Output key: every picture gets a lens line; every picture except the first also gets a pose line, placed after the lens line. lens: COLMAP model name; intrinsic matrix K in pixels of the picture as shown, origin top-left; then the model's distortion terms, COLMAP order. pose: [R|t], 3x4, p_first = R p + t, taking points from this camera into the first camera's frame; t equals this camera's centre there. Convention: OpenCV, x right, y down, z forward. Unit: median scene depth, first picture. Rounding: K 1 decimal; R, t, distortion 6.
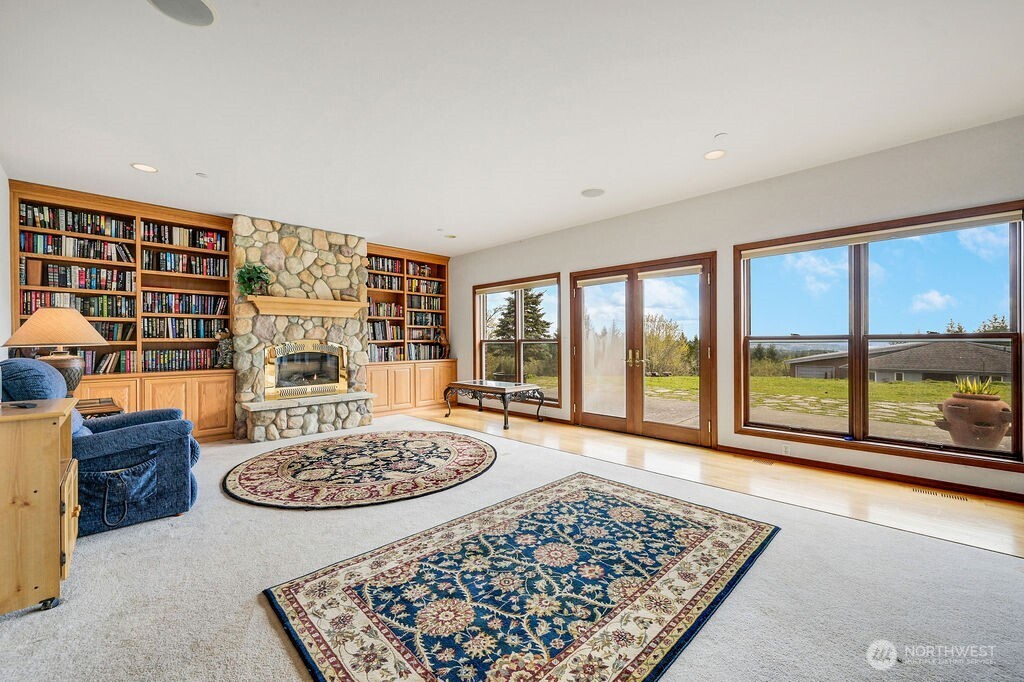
lens RADIAL K [[410.9, 0, 513.3], [0, 410.9, 340.0], [0, 0, 1]] dist [-0.000150, 0.000062]
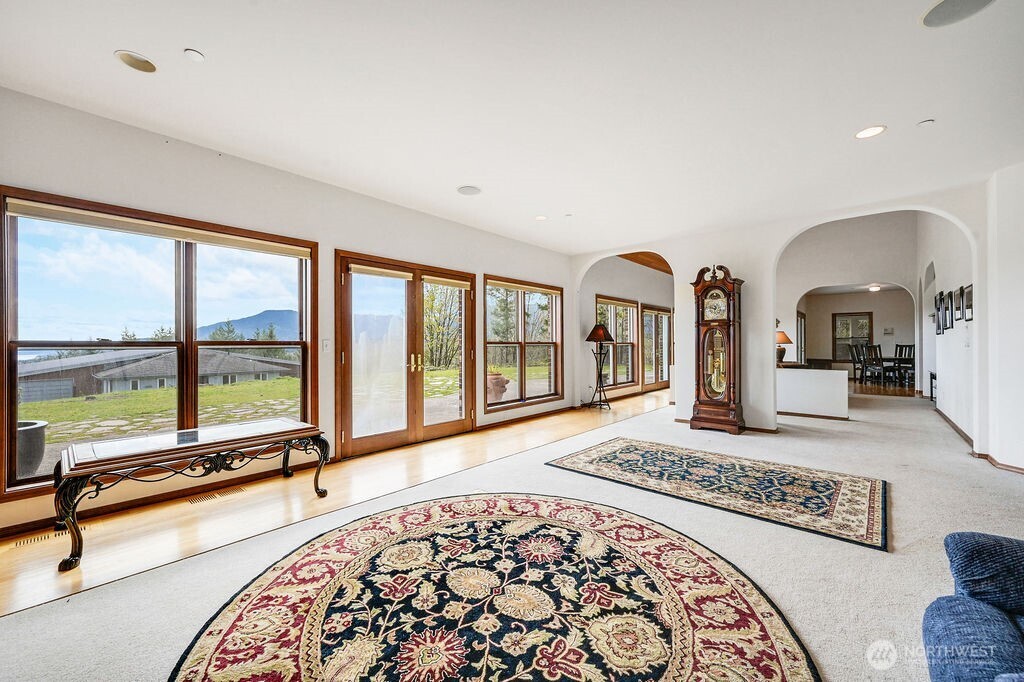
lens RADIAL K [[410.9, 0, 509.4], [0, 410.9, 346.8], [0, 0, 1]] dist [-0.000150, 0.000062]
pose [[-0.072454, 0.003051, 0.997367, -1.025063], [-0.000176, 0.999995, -0.003072, 0.013859], [-0.997372, -0.000398, -0.072453, 1.298367]]
